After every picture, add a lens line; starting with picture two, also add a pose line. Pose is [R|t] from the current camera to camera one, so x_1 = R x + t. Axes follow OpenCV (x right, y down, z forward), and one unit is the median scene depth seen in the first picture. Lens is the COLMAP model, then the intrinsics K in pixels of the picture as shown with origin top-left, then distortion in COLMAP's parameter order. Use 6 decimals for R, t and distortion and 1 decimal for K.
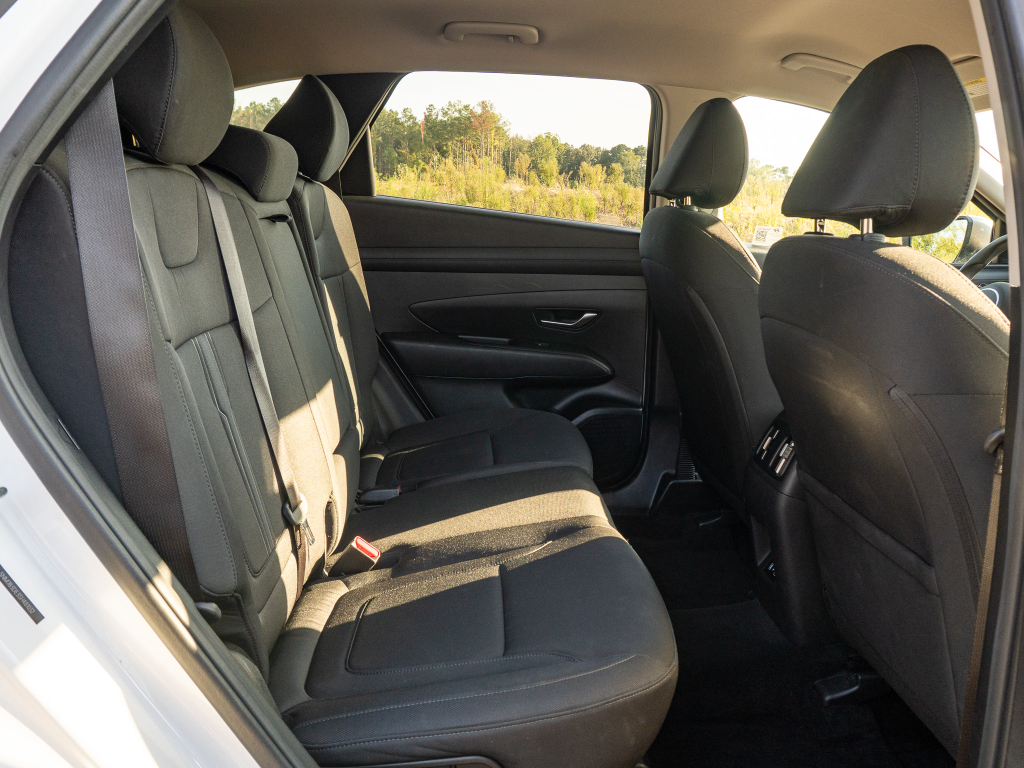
lens RADIAL K [[823.9, 0, 512.0], [0, 823.9, 384.0], [0, 0, 1]] dist [-0.017765, 0.000085]
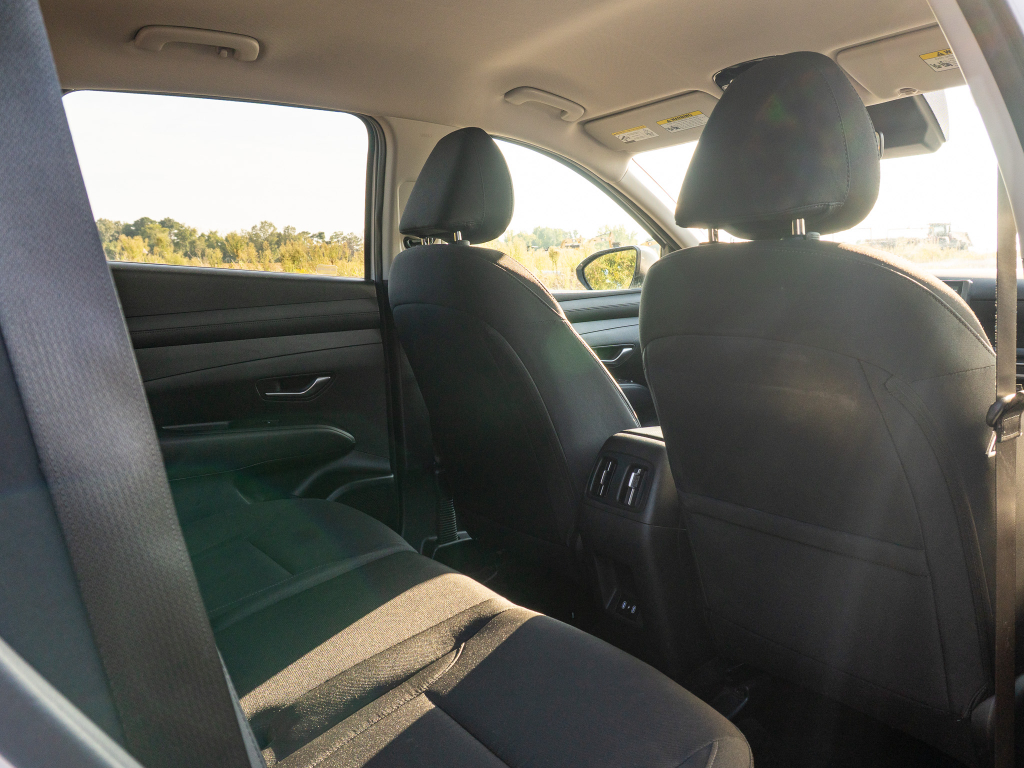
lens RADIAL K [[823.9, 0, 512.0], [0, 823.9, 384.0], [0, 0, 1]] dist [-0.017765, 0.000085]
pose [[0.847268, -0.132499, 0.514375, -0.219234], [0.174196, 0.984144, -0.033424, -0.017844], [-0.501790, 0.117921, 0.856914, 0.191591]]
